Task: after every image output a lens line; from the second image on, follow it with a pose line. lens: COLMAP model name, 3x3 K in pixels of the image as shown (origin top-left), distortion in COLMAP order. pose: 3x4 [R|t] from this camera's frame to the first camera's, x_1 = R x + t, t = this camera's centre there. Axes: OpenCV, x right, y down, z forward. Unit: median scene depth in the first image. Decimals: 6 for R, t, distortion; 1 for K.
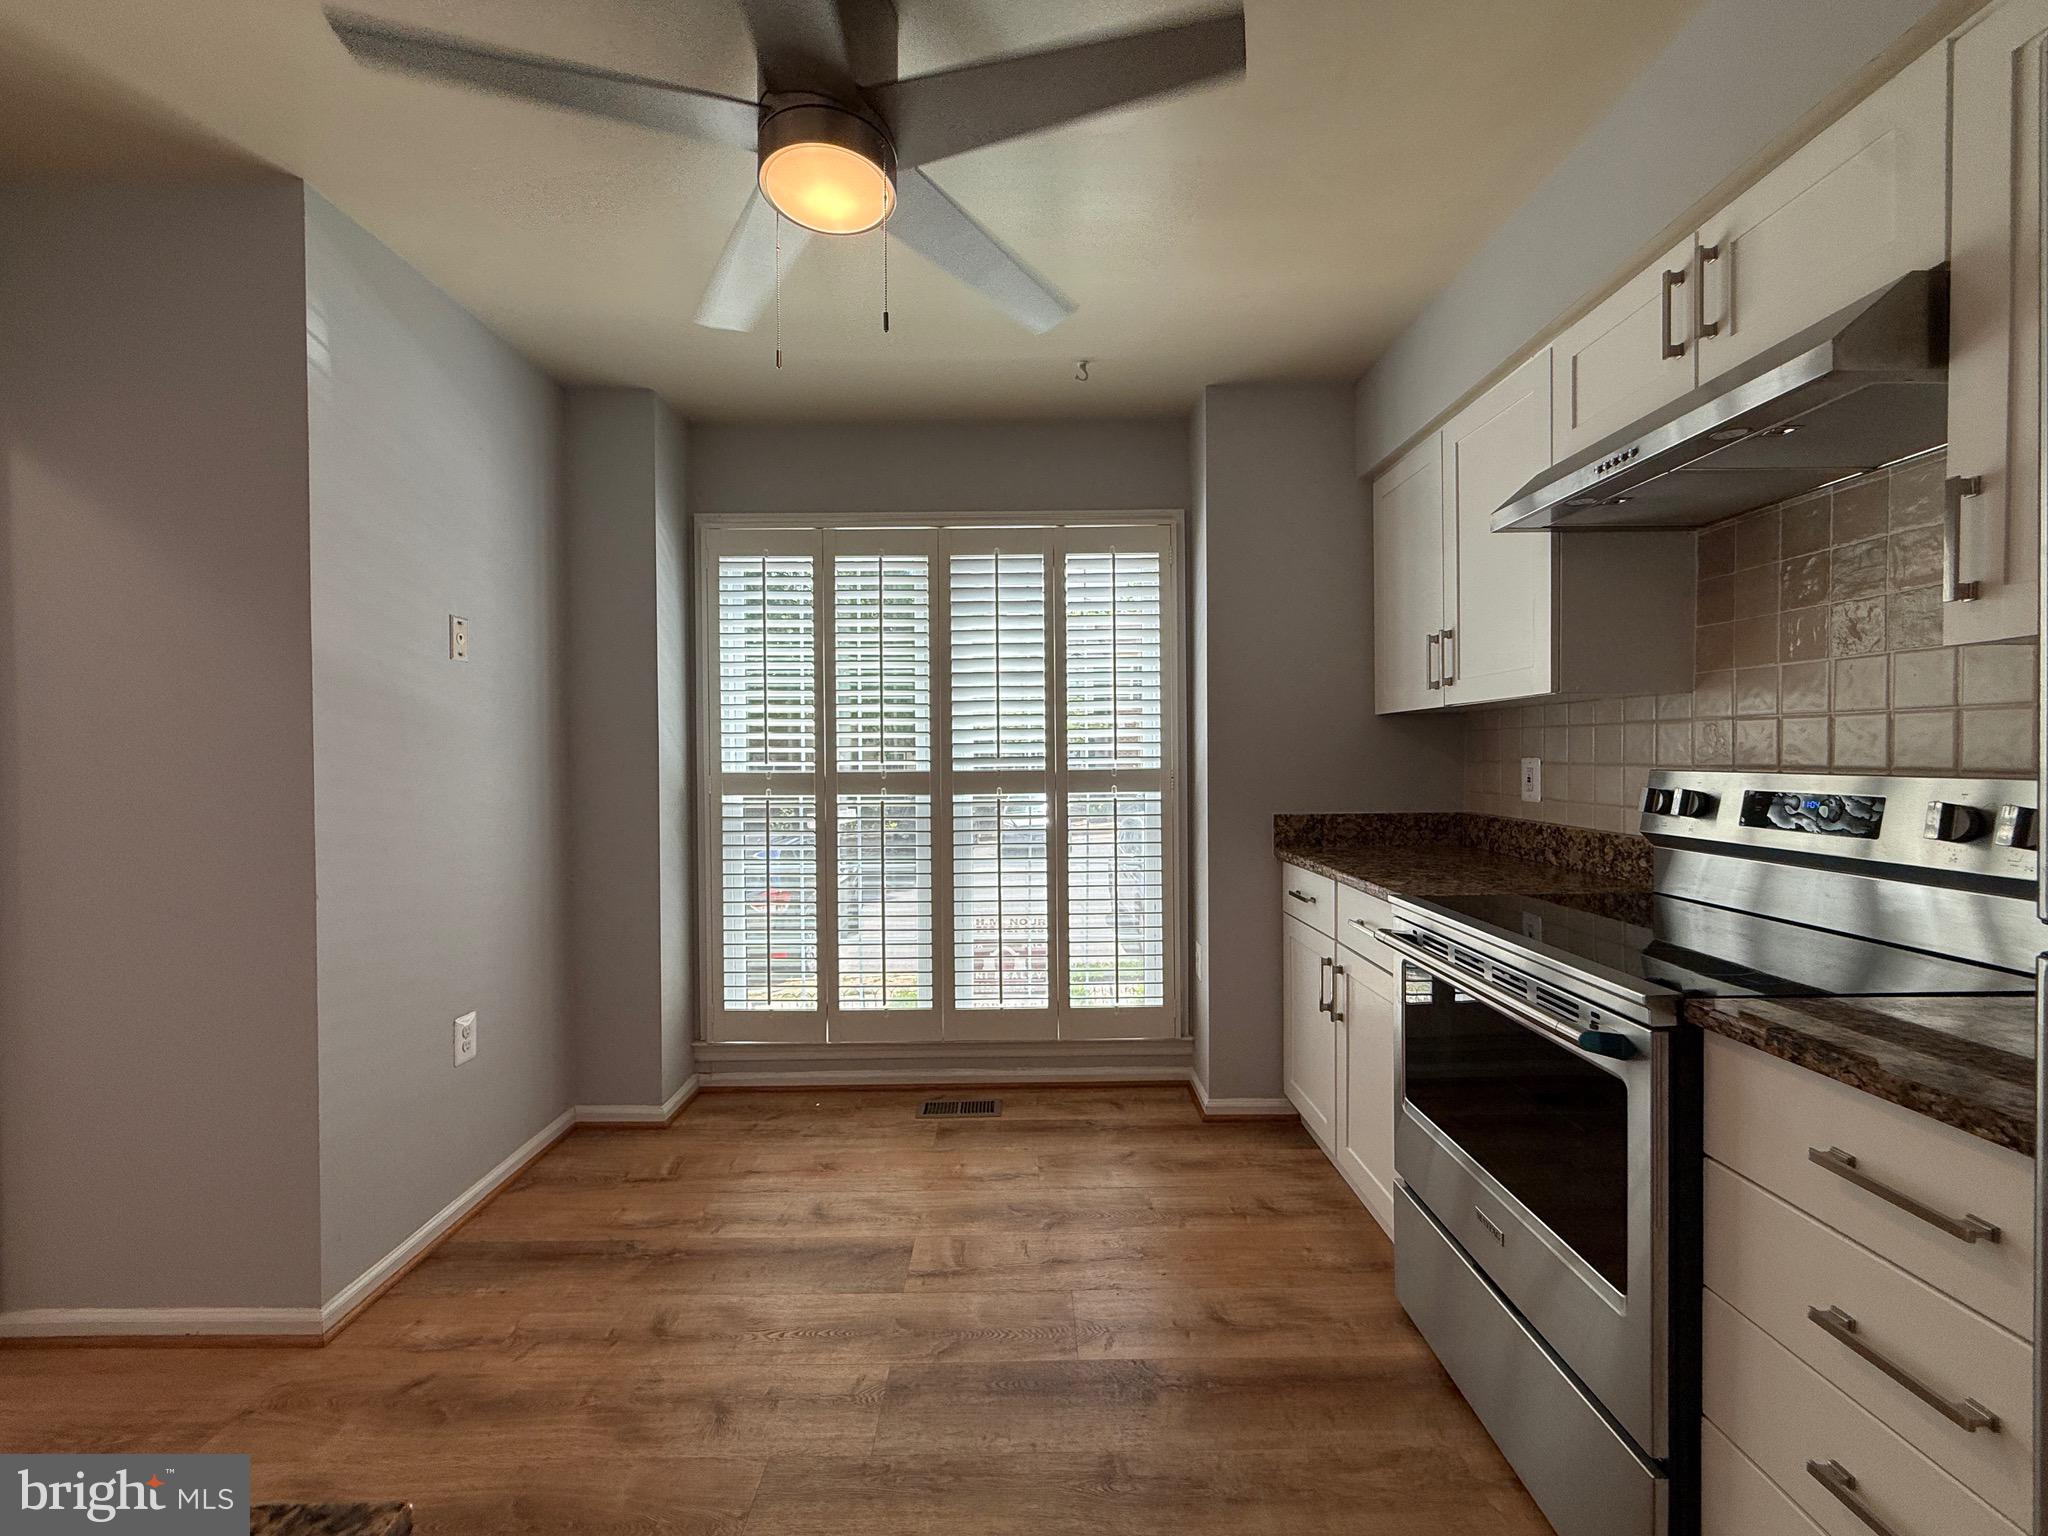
lens RADIAL K [[827.2, 0, 1029.0], [0, 827.2, 768.2], [0, 0, 1]] dist [-0.001567, 0.000030]
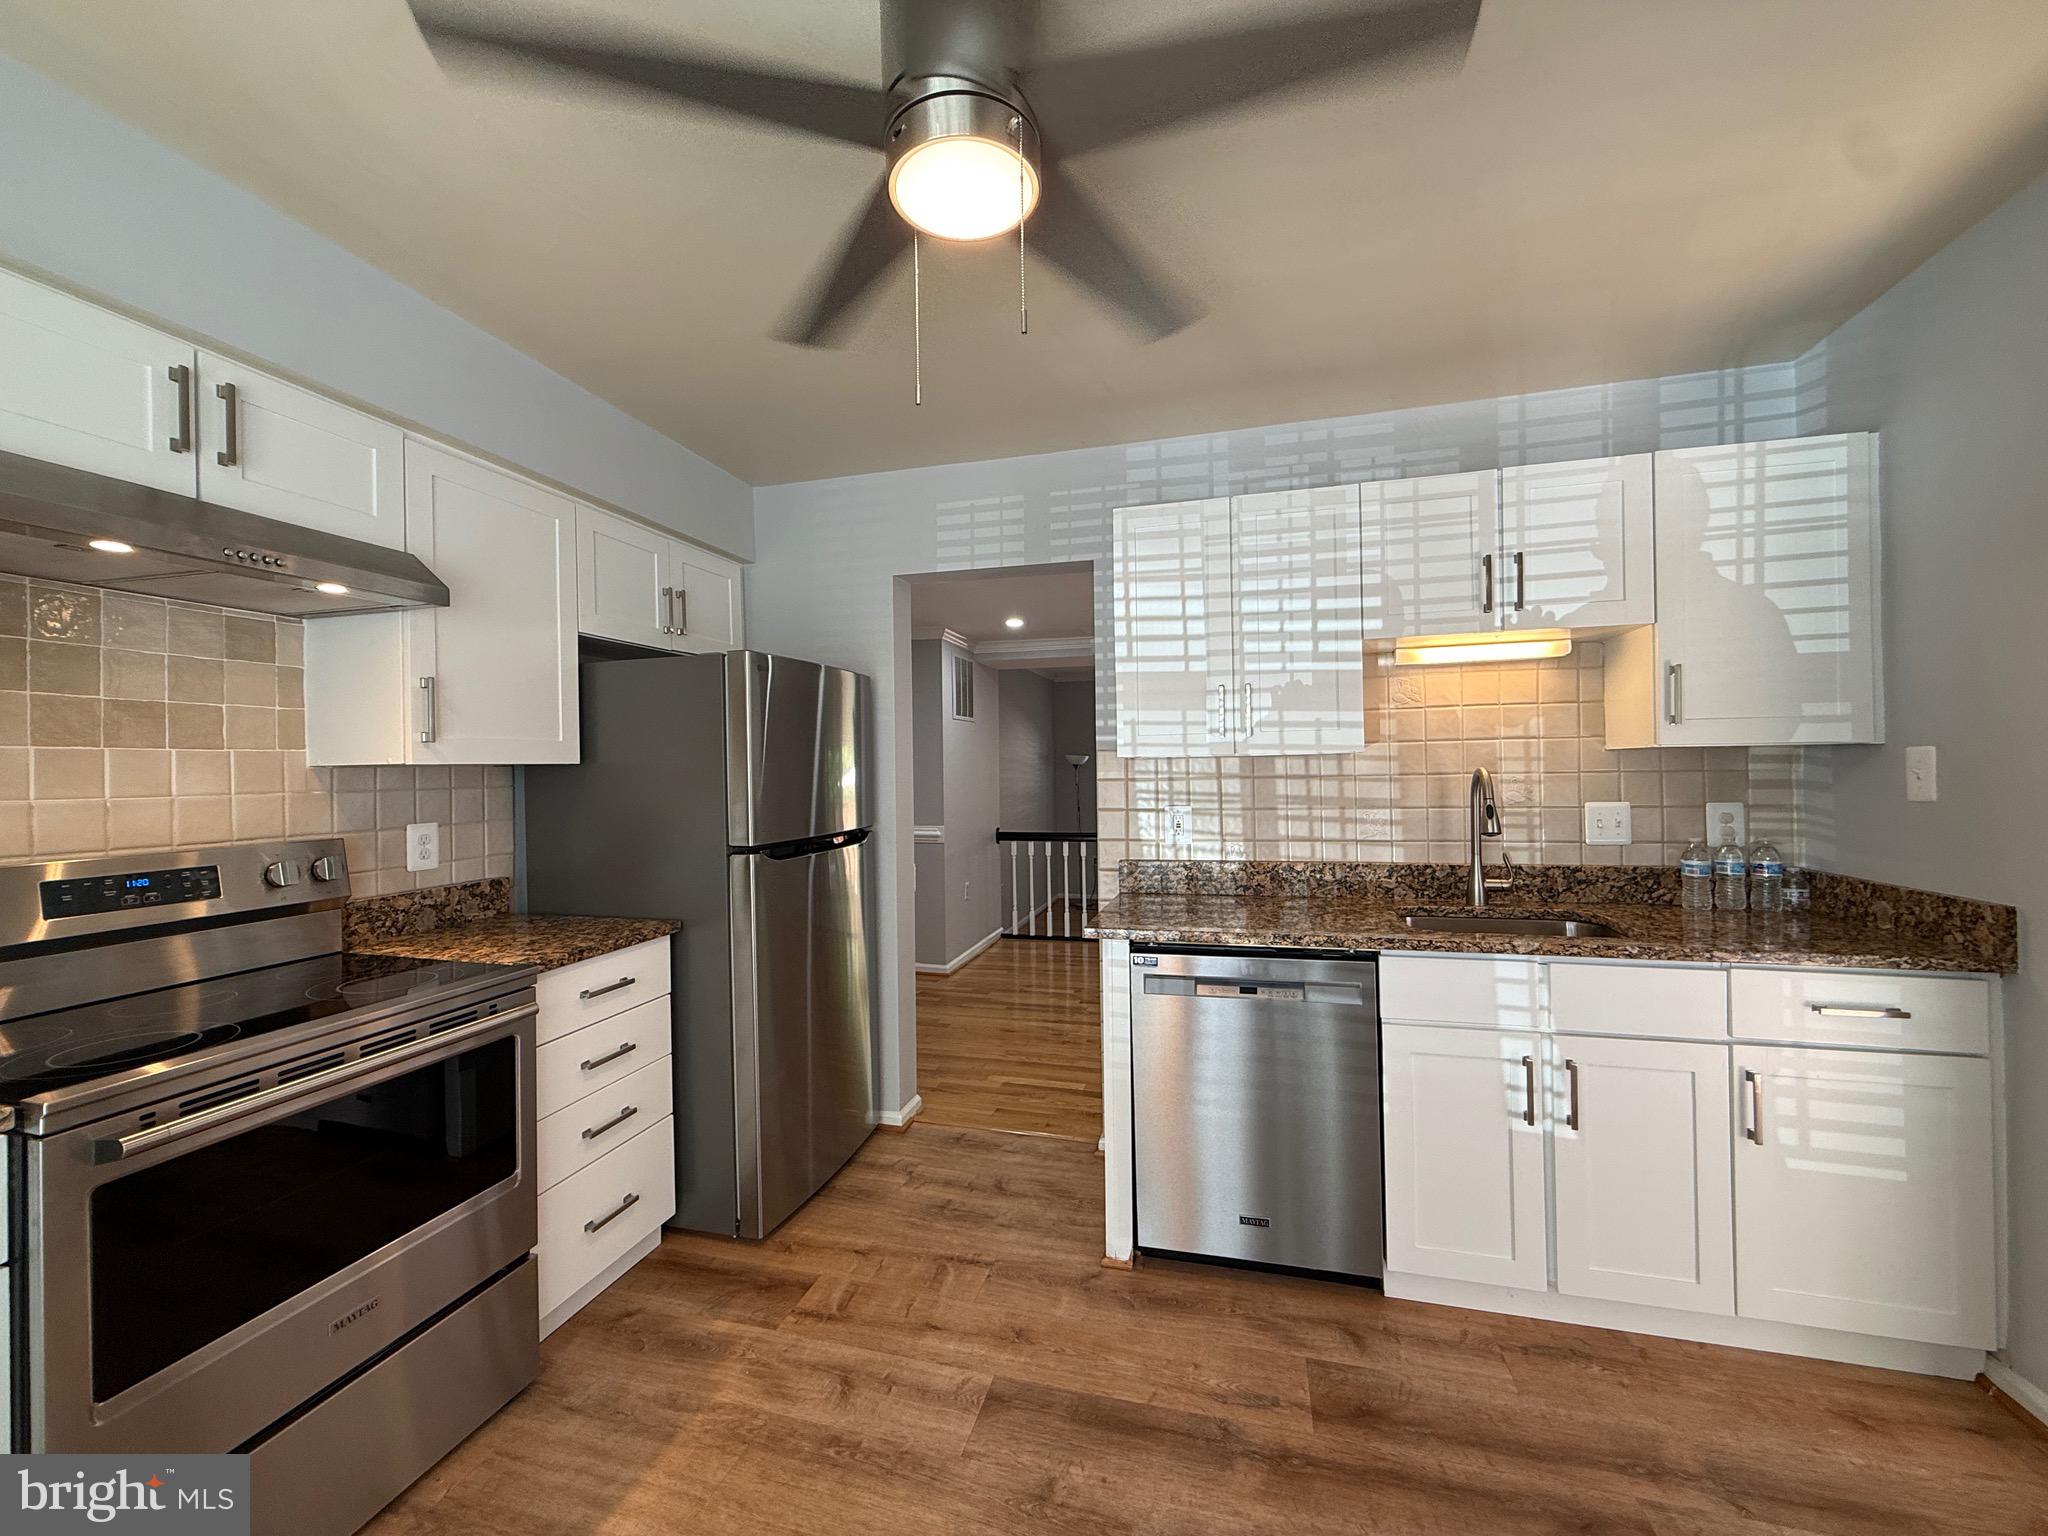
lens RADIAL K [[812.5, 0, 1019.4], [0, 812.5, 767.5], [0, 0, 1]] dist [0.000899, -0.000050]
pose [[-0.961970, 0.022422, 0.272232, -0.258567], [0.026828, 0.999562, 0.012474, -0.048884], [-0.271833, 0.019303, -0.962151, 0.909904]]
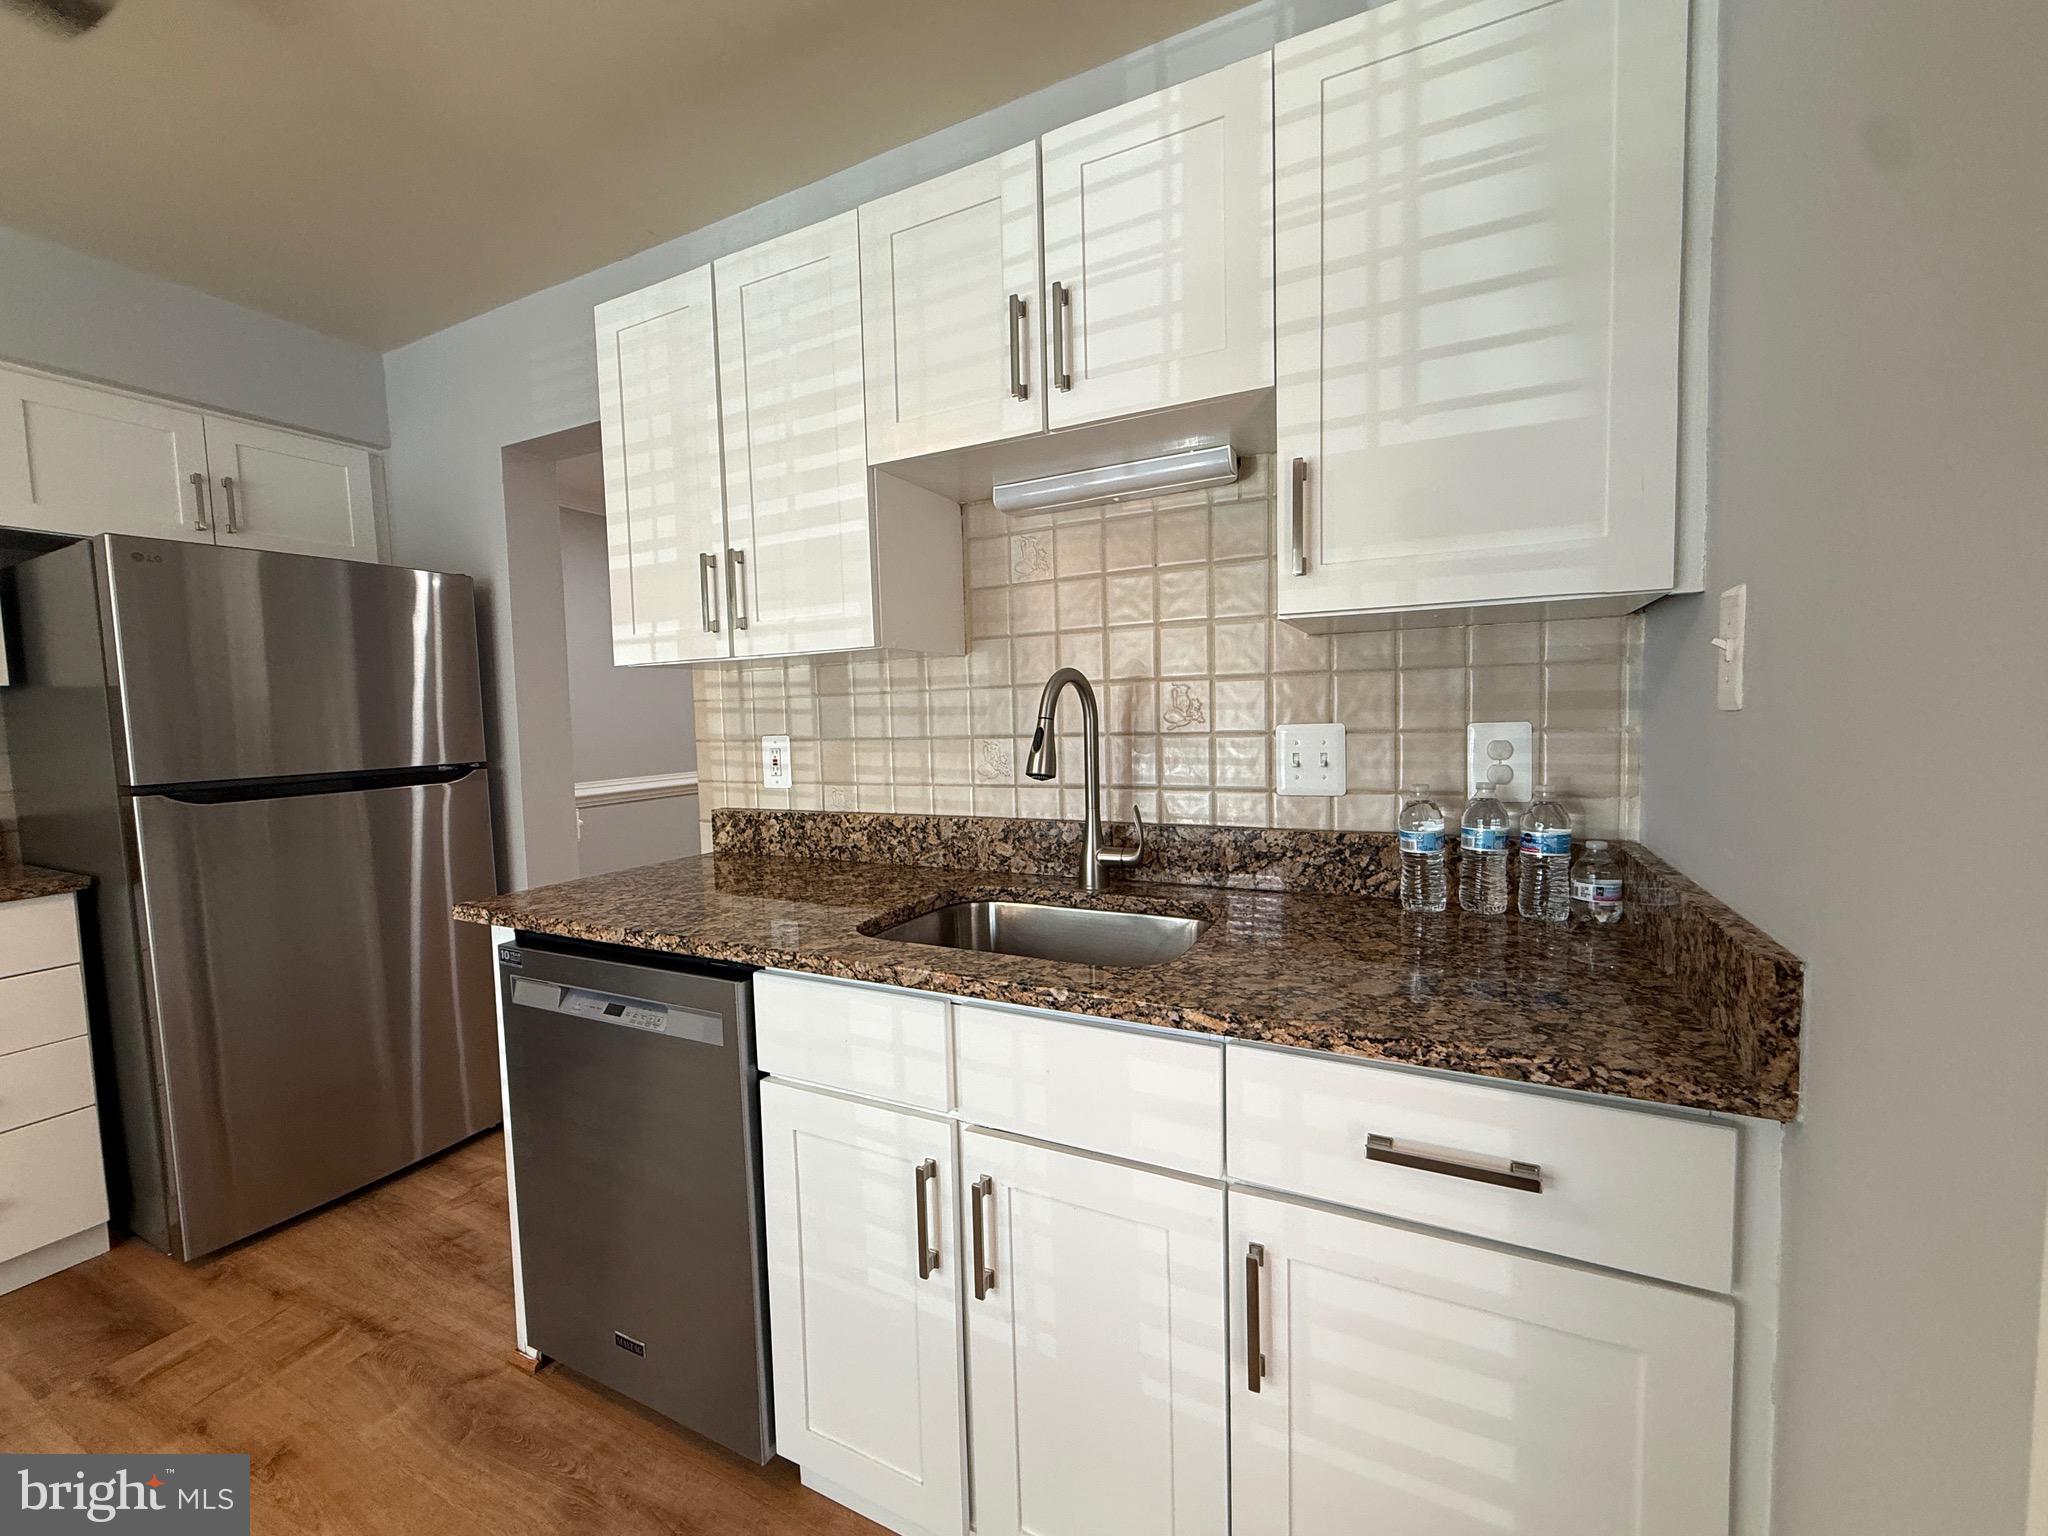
lens RADIAL K [[827.7, 0, 1024.0], [0, 827.7, 768.0], [0, 0, 1]] dist [0.002050, -0.000064]
pose [[-0.888169, -0.001370, 0.459516, -0.711144], [0.039332, 0.996099, 0.078993, -0.004407], [-0.457831, 0.088233, -0.884650, 0.449573]]
